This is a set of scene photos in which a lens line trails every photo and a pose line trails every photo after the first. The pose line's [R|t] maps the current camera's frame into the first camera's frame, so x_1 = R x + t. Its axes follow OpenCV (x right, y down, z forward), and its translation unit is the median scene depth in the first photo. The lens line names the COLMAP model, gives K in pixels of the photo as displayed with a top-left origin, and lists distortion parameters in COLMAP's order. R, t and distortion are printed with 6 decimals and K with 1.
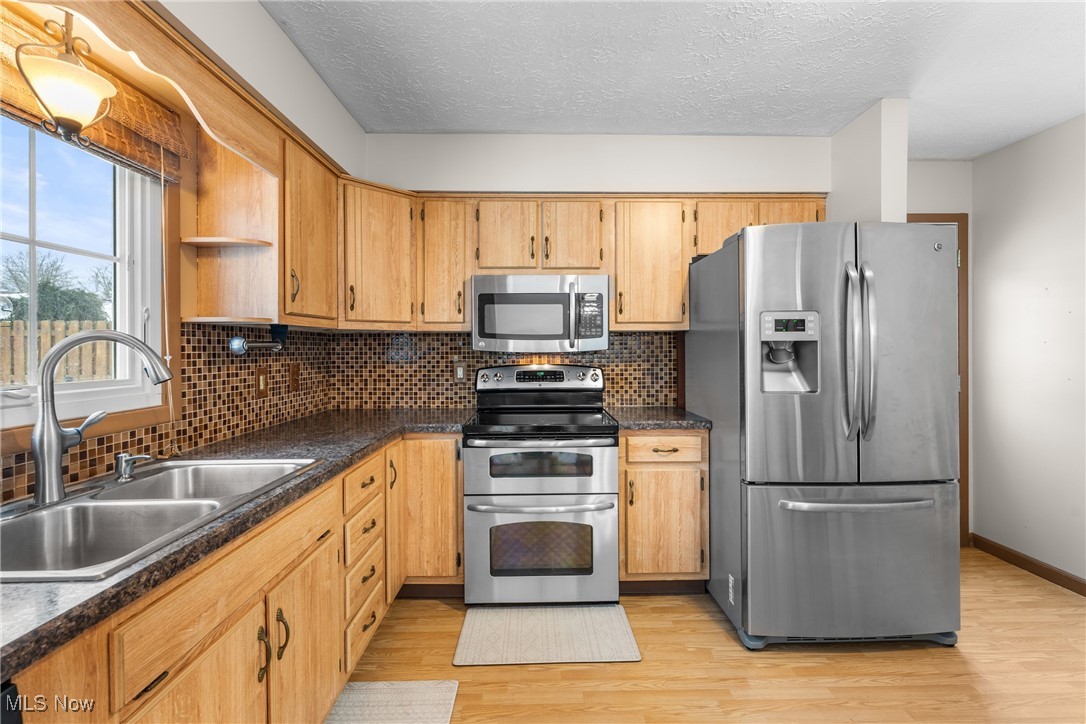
lens RADIAL K [[481.9, 0, 545.3], [0, 481.9, 349.2], [0, 0, 1]] dist [-0.004079, 0.000105]
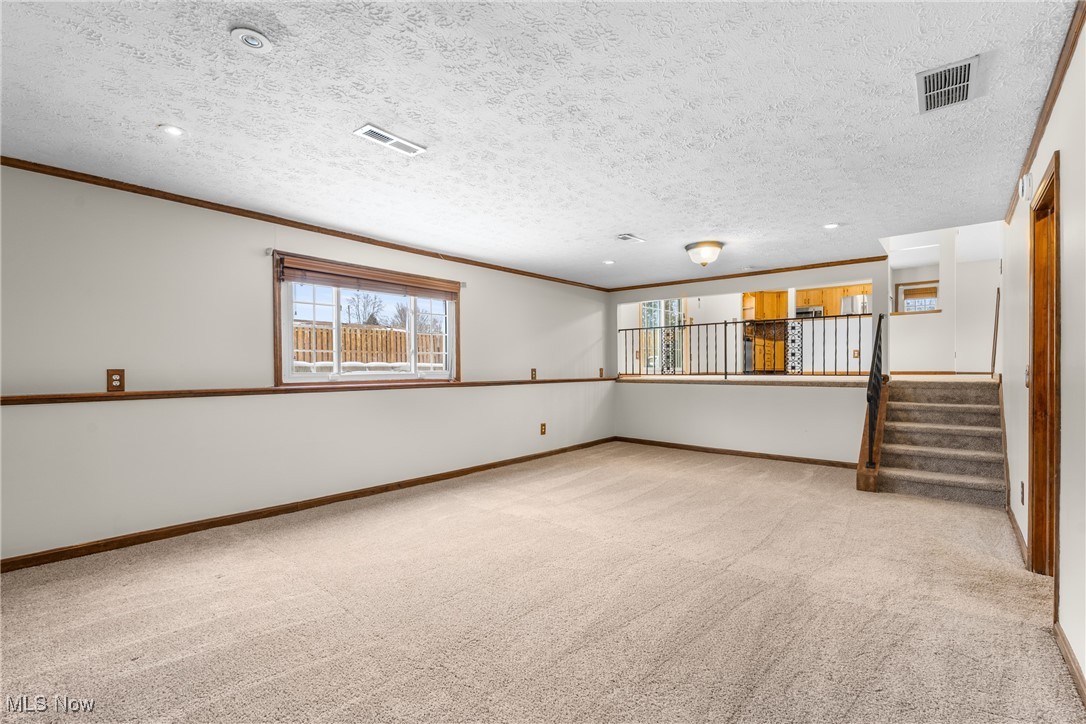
lens RADIAL K [[481.9, 0, 545.3], [0, 481.9, 349.2], [0, 0, 1]] dist [-0.004079, 0.000105]
pose [[0.769826, -0.022524, -0.637857, 1.306274], [-0.002658, 0.999255, -0.038495, 0.563629], [0.638249, 0.031330, 0.769193, -5.429994]]
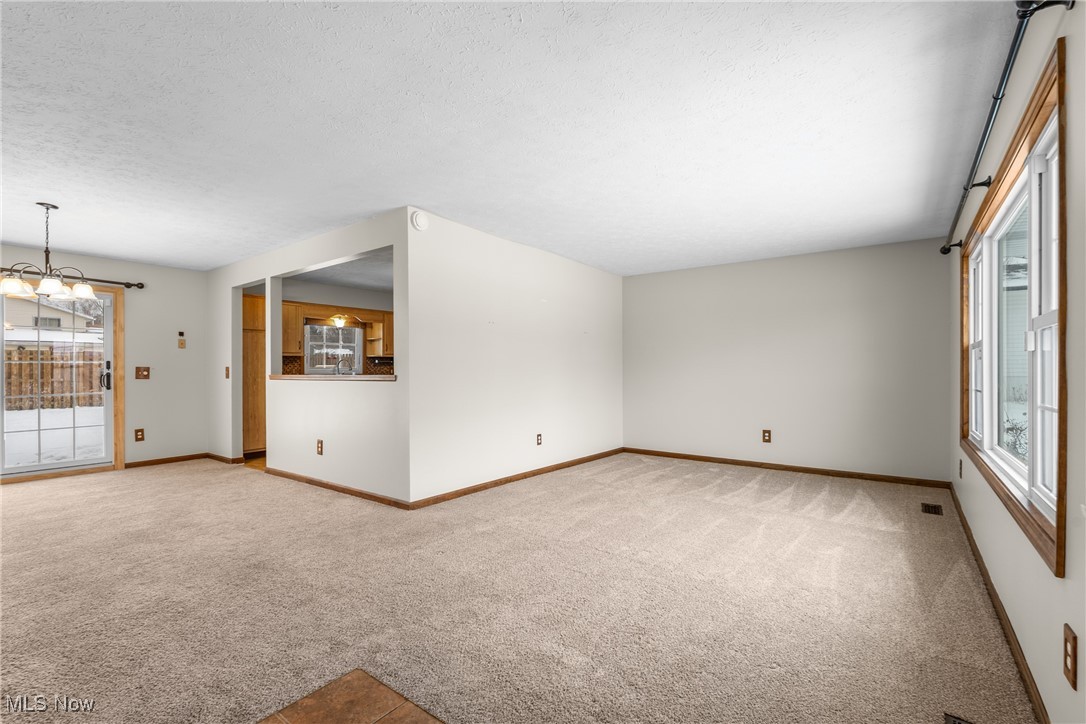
lens RADIAL K [[485.0, 0, 549.1], [0, 485.0, 369.3], [0, 0, 1]] dist [-0.002375, -0.000312]
pose [[0.795586, 0.005992, -0.605811, 3.098290], [-0.006012, 0.999980, 0.001994, 0.040829], [0.605810, 0.002056, 0.795606, -1.484355]]
